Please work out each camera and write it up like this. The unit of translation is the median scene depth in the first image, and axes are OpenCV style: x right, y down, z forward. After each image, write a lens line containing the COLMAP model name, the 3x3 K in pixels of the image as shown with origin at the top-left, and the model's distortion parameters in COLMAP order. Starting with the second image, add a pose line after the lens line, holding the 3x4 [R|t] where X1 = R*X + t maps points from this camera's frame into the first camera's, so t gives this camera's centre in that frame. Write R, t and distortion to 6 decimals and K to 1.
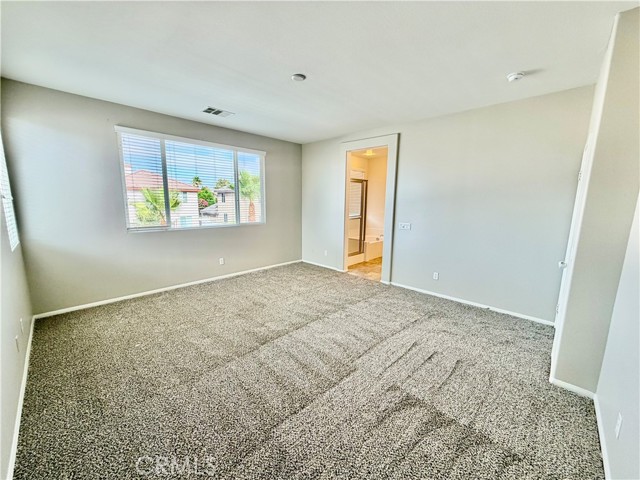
lens RADIAL K [[254.7, 0, 317.6], [0, 254.7, 239.0], [0, 0, 1]] dist [0.001465, 0.000229]
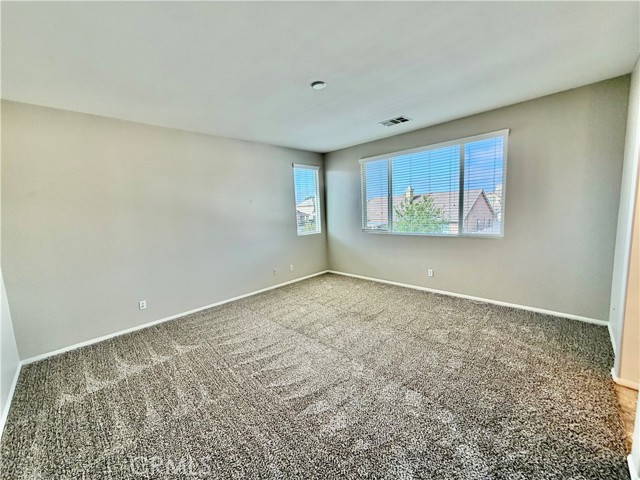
lens RADIAL K [[254.7, 0, 317.9], [0, 254.7, 241.9], [0, 0, 1]] dist [0.001465, 0.000229]
pose [[-0.016100, 0.118016, -0.992881, 0.650191], [-0.100926, 0.987746, 0.119042, -0.112175], [0.994764, 0.102124, -0.003992, 0.727903]]
